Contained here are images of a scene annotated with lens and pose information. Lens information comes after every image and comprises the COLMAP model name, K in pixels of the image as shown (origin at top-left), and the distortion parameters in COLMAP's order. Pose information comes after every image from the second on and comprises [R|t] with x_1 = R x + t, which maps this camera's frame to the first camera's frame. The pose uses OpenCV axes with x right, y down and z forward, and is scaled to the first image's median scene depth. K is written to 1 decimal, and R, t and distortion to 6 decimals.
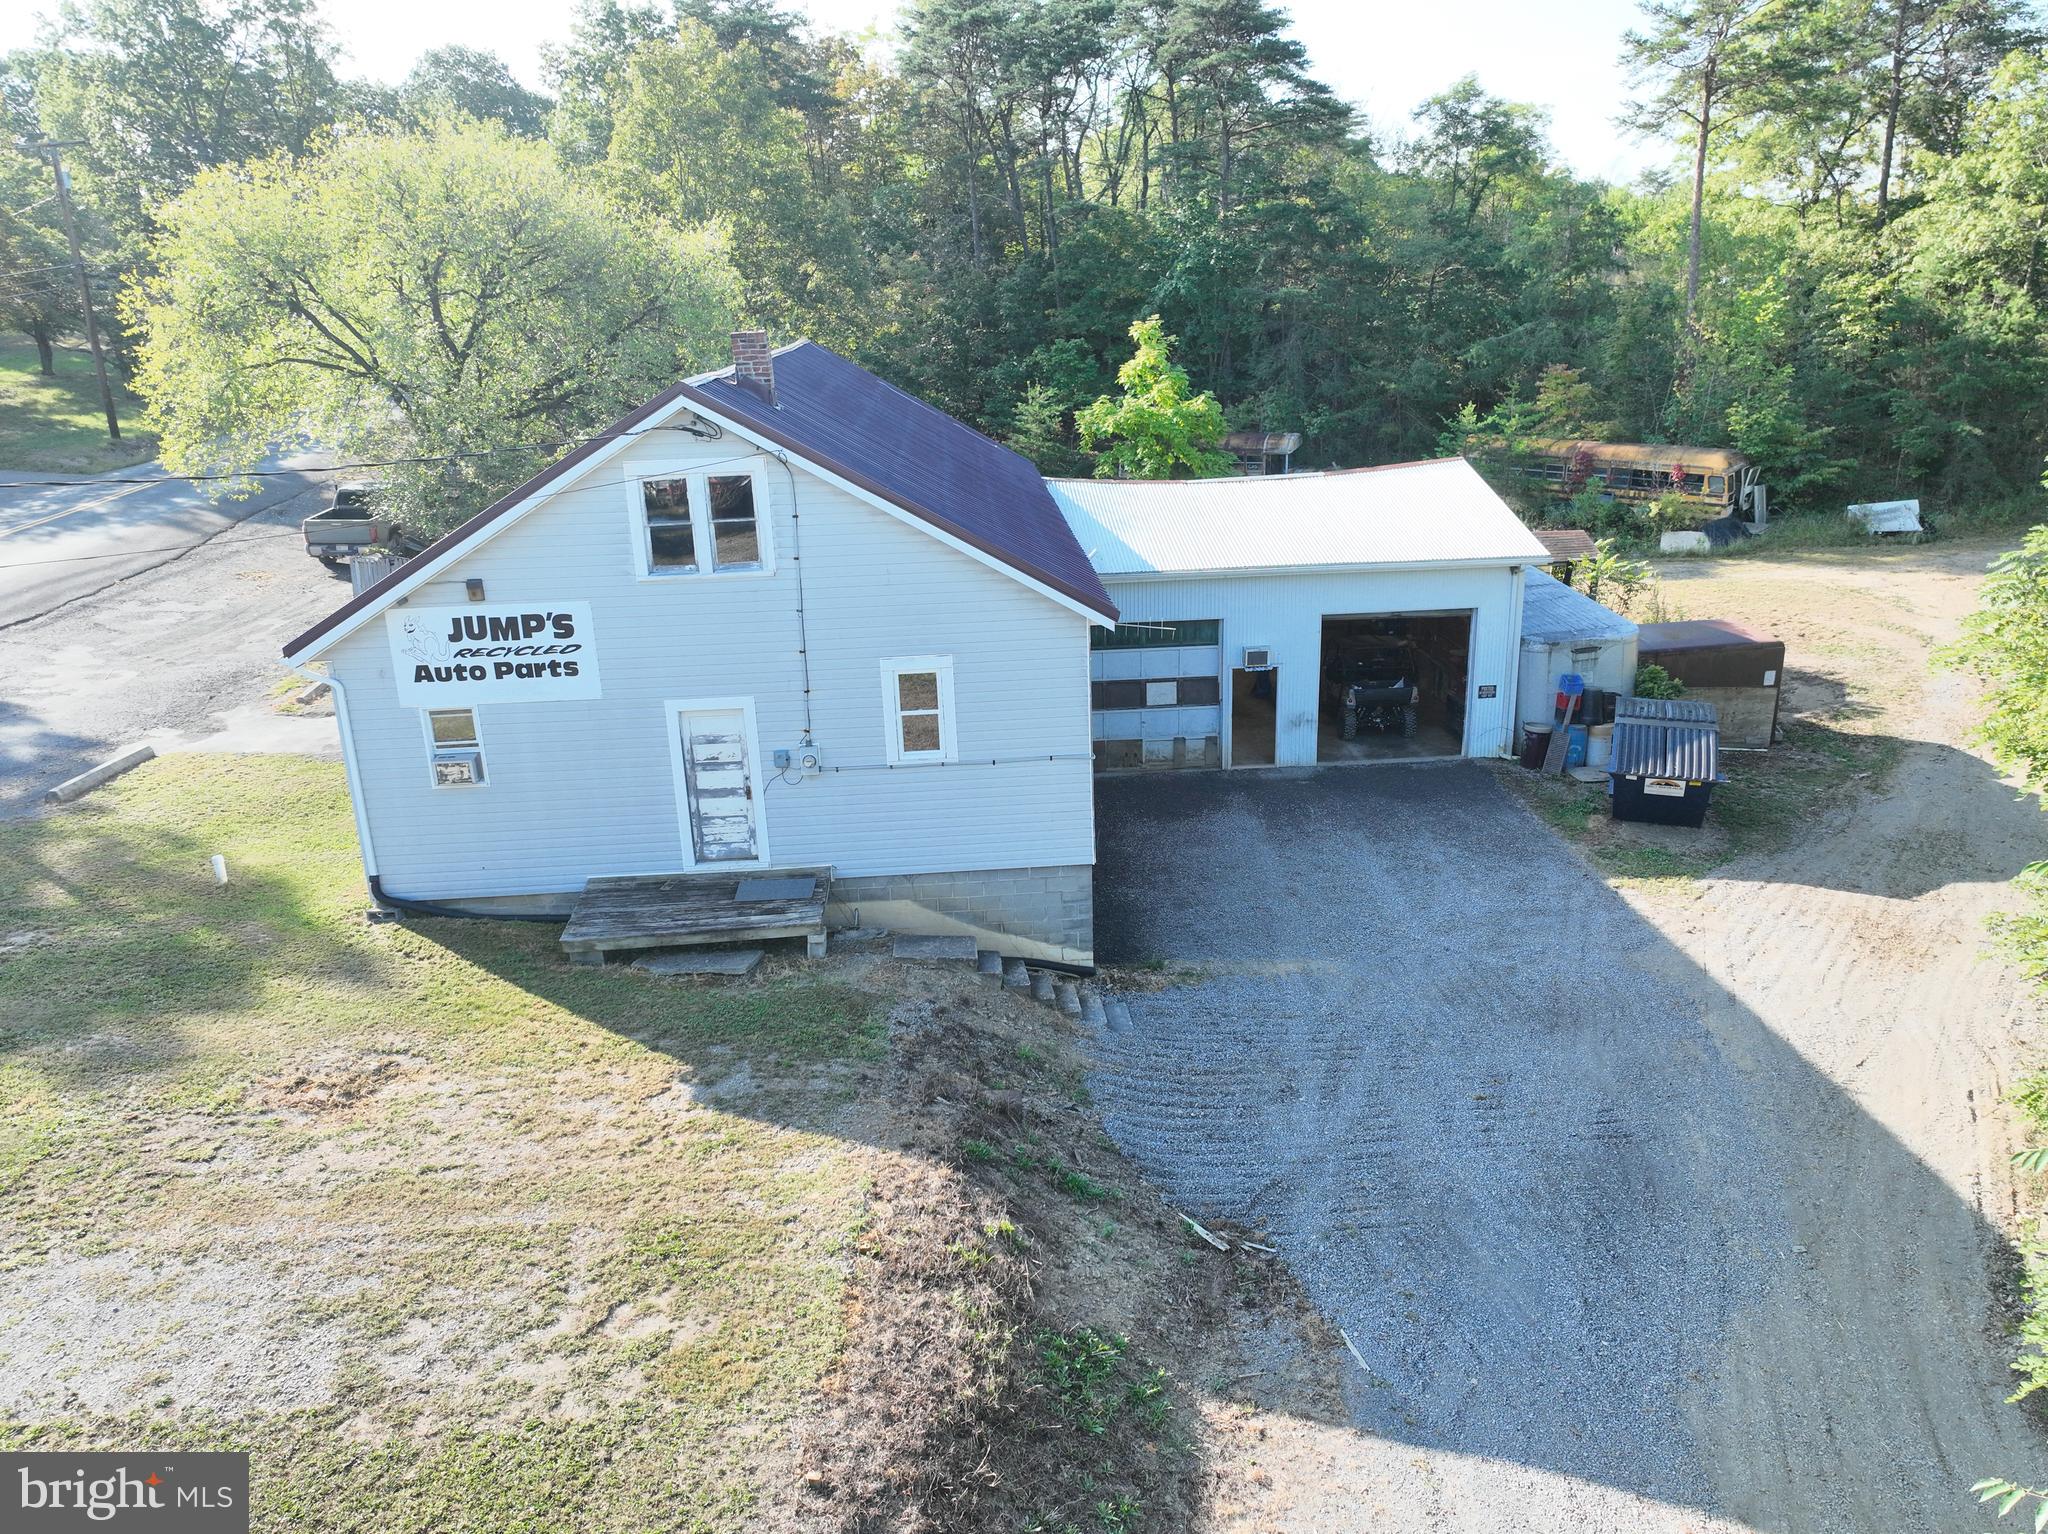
lens RADIAL K [[1438.8, 0, 1032.2], [0, 1438.8, 763.3], [0, 0, 1]] dist [0.009418, -0.003004]
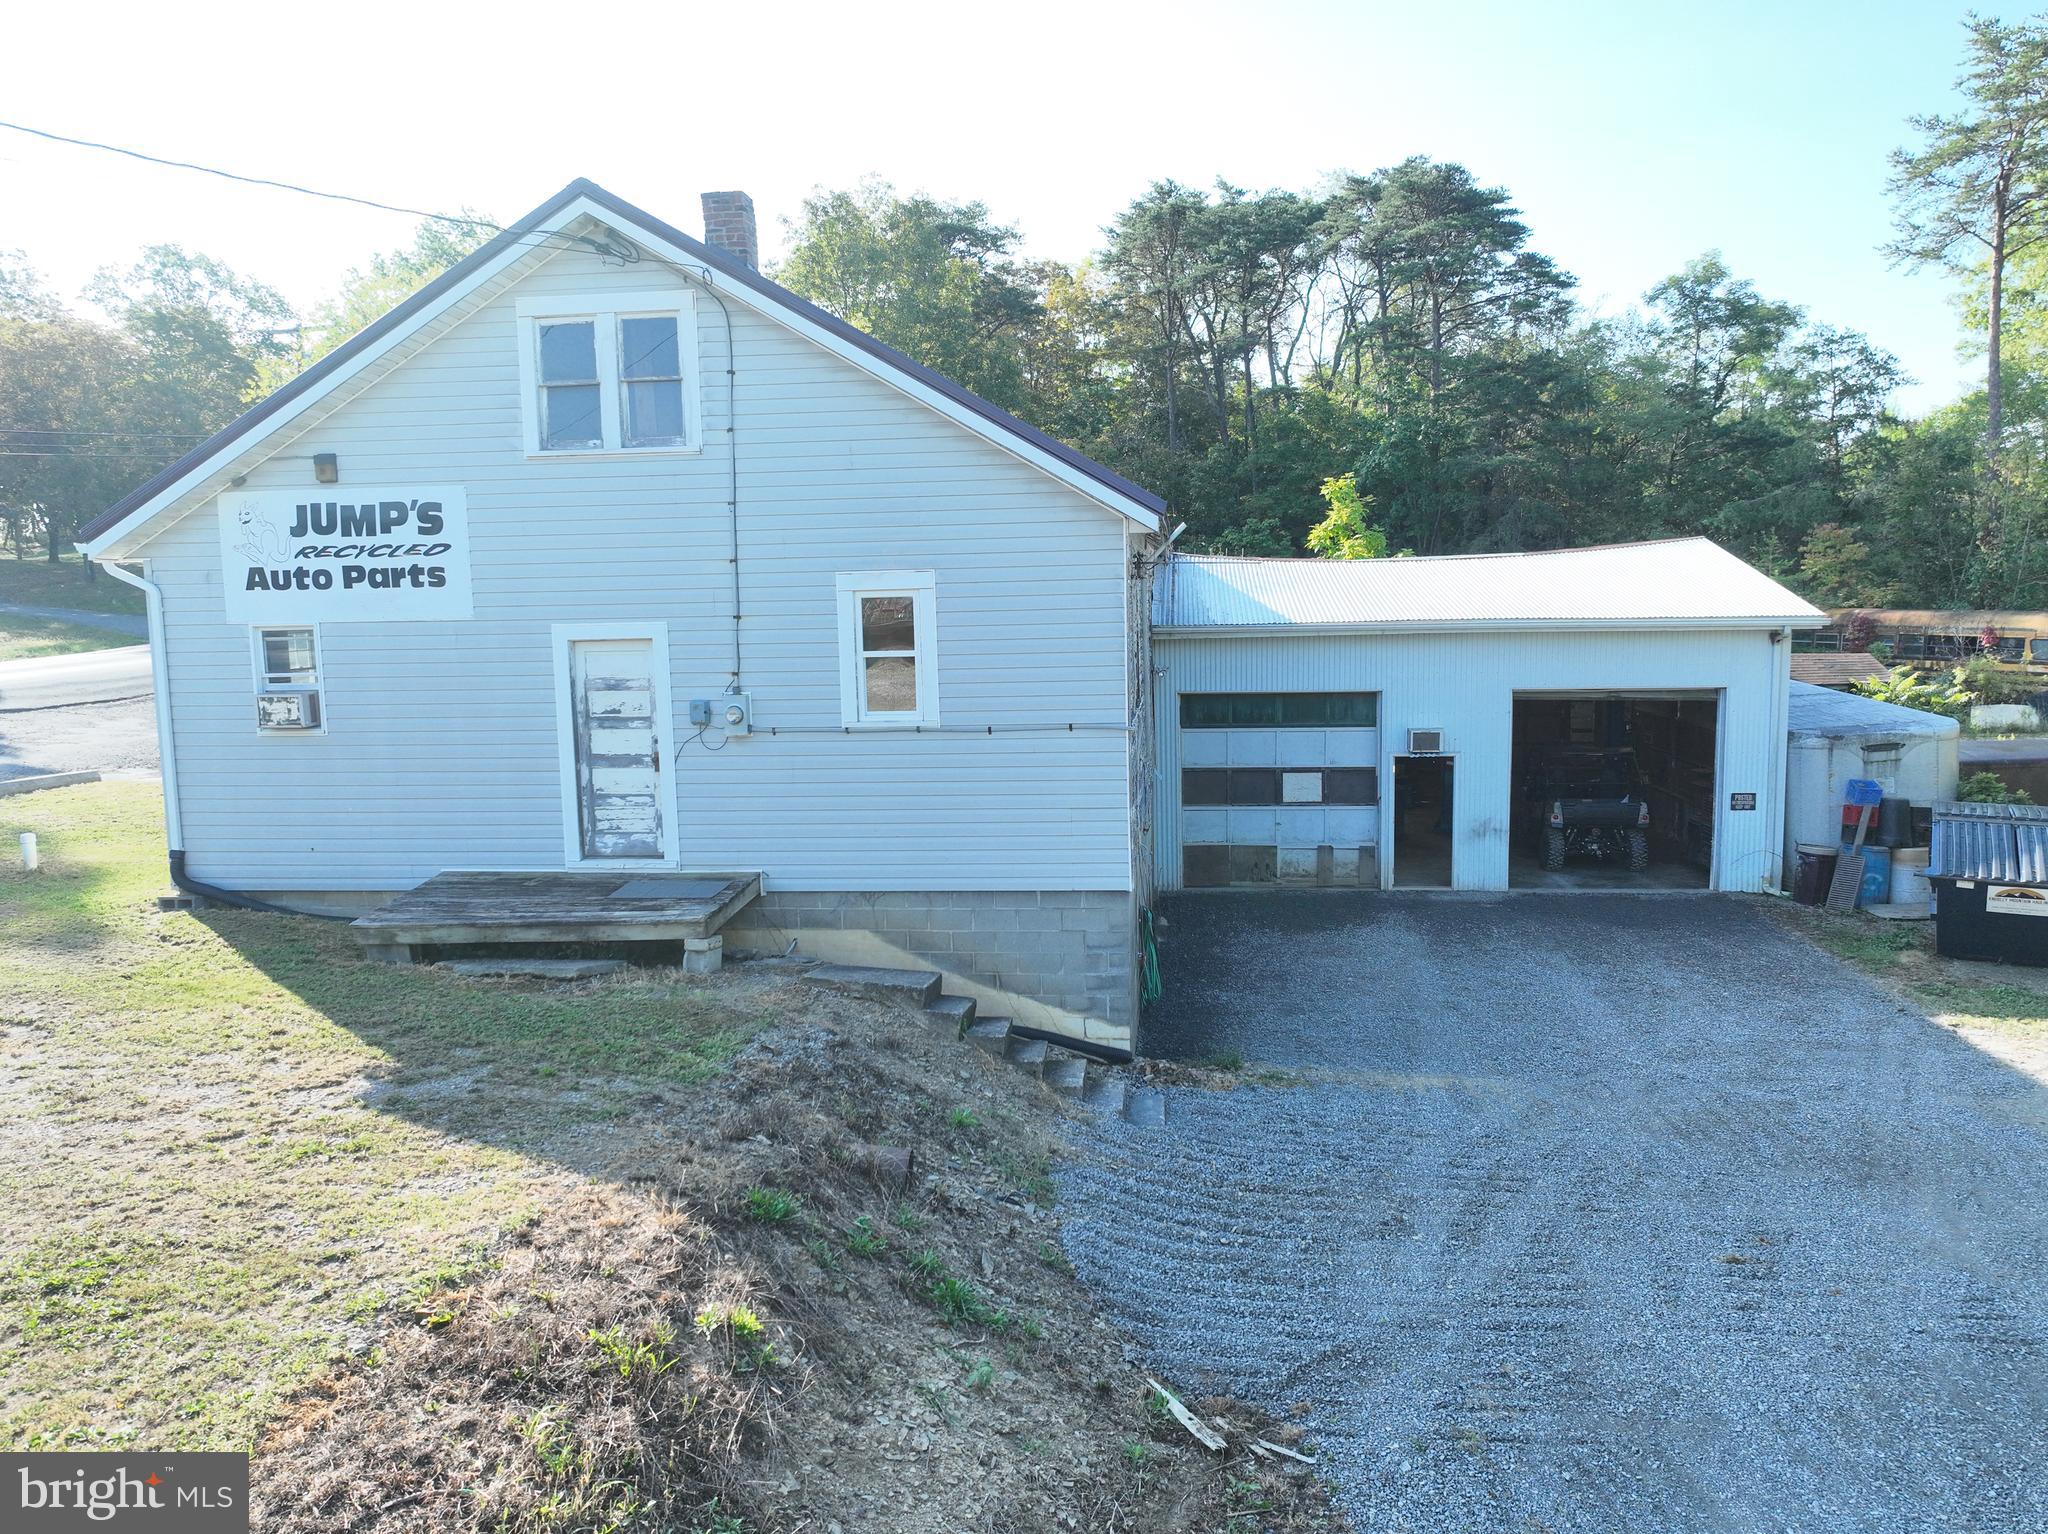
lens RADIAL K [[1440.0, 0, 1031.3], [0, 1440.0, 762.6], [0, 0, 1]] dist [-0.003842, 0.020176]
pose [[0.986263, 0.032028, -0.162048, 0.107509], [-0.062765, 0.980105, -0.188293, 0.145410], [0.152794, 0.195877, 0.968652, 0.320571]]
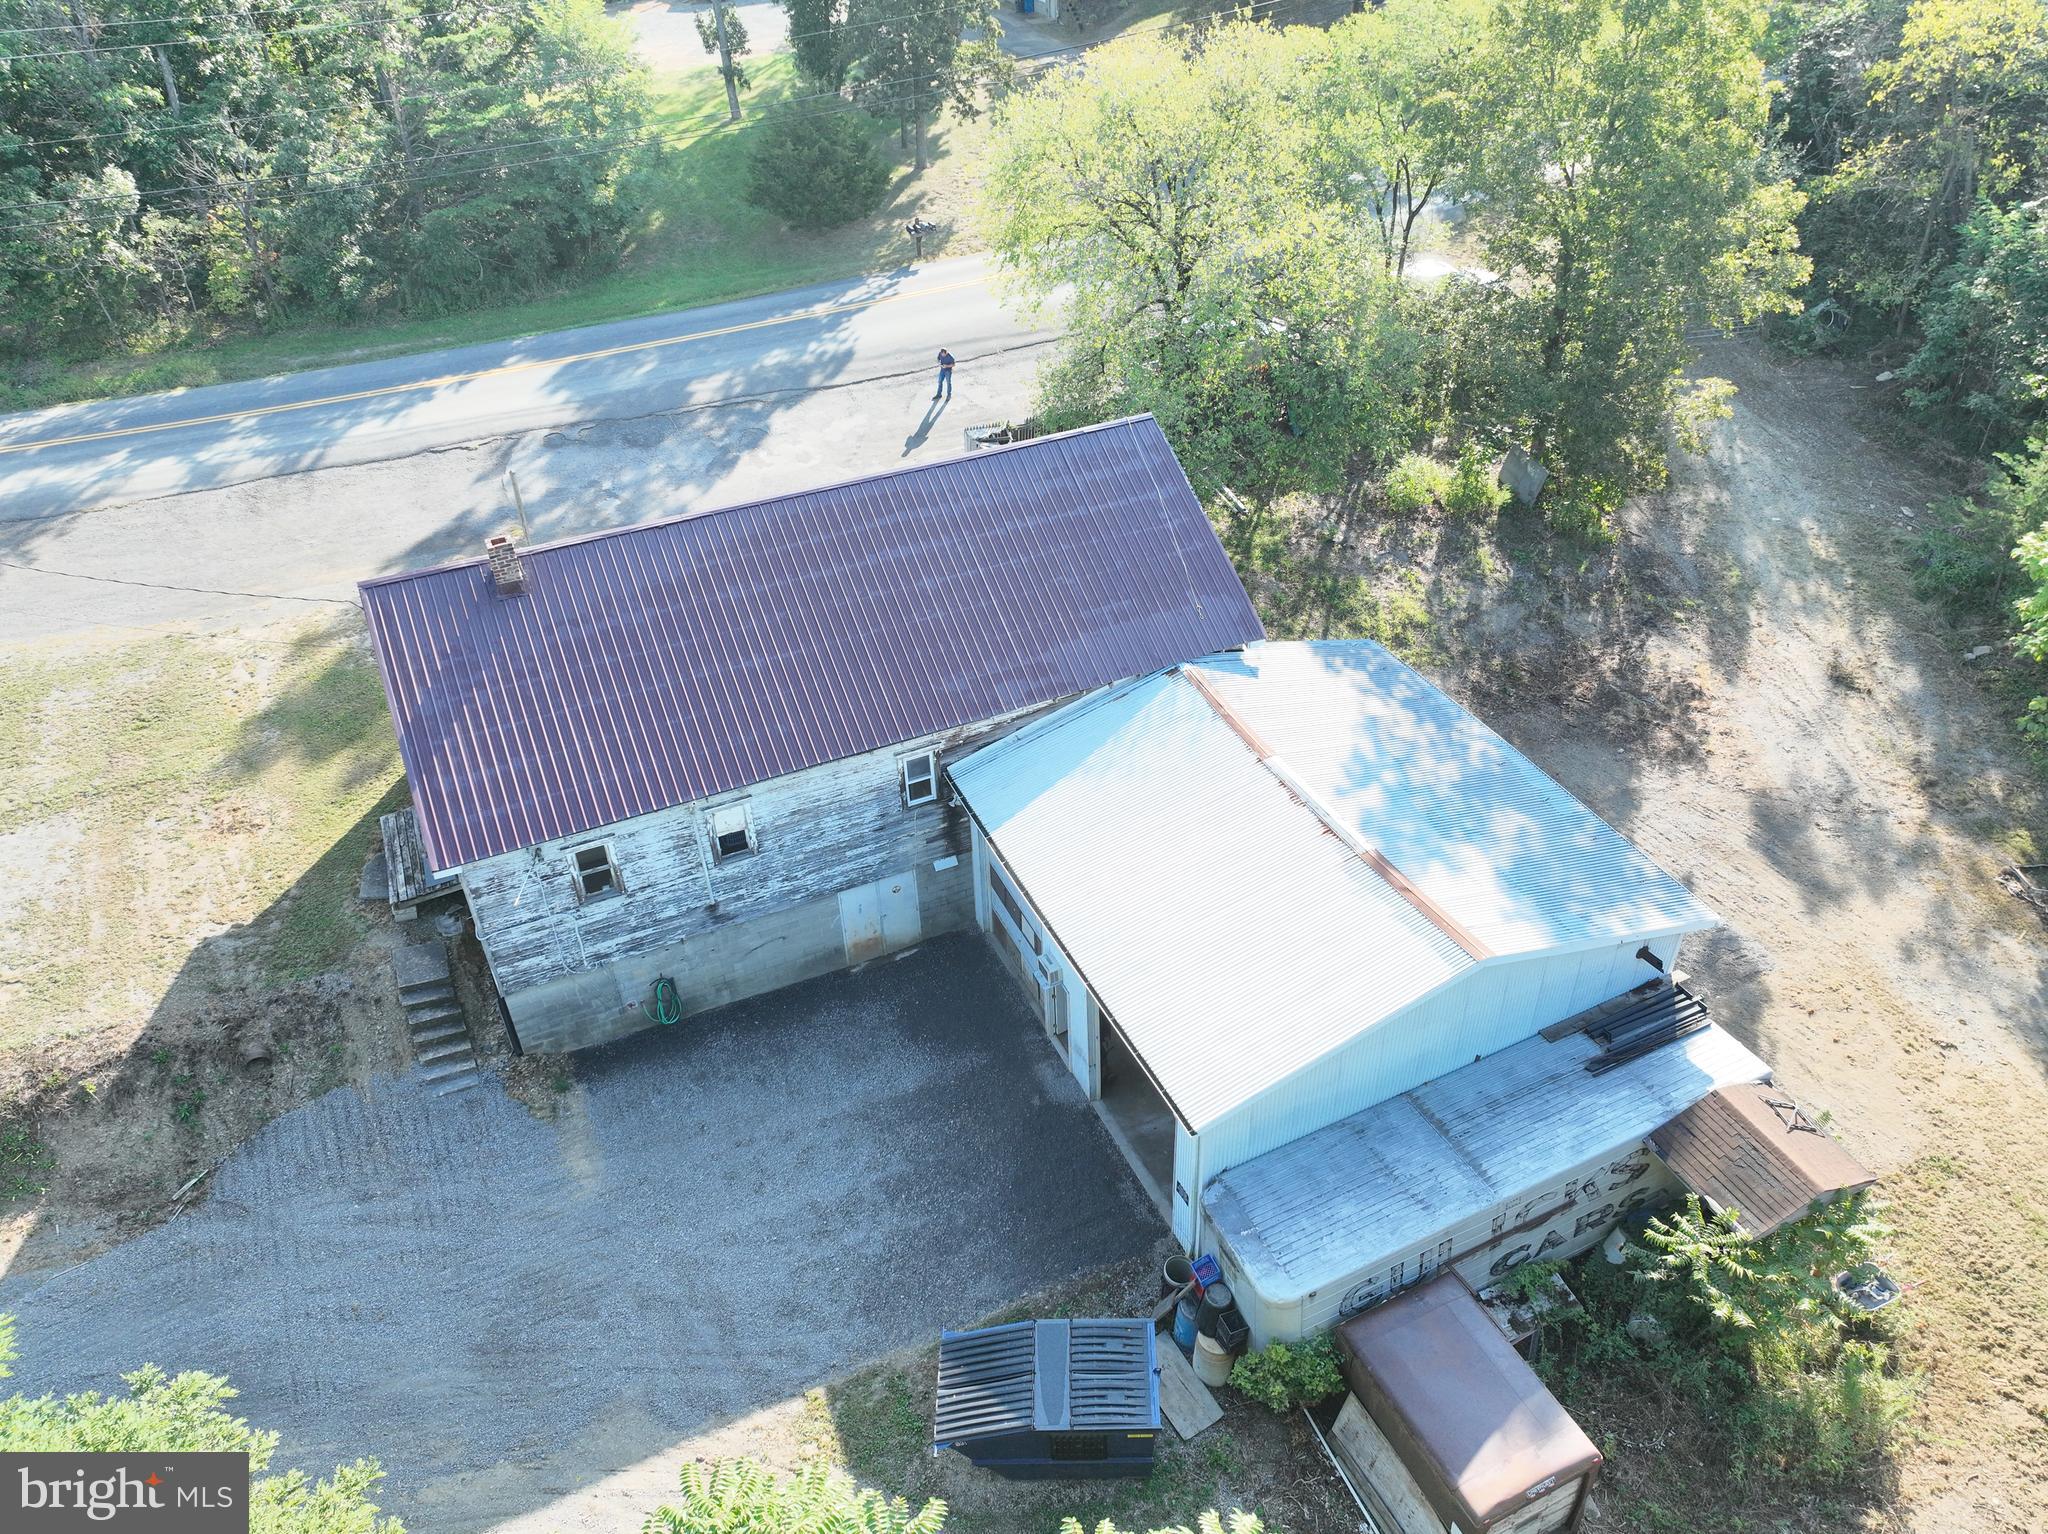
lens RADIAL K [[1439.6, 0, 1031.3], [0, 1439.6, 762.3], [0, 0, 1]] dist [-0.004863, 0.021412]
pose [[0.360525, 0.577125, -0.732768, 1.129527], [-0.278184, 0.816376, 0.506107, -0.971950], [0.890301, 0.021380, 0.454871, 0.835294]]
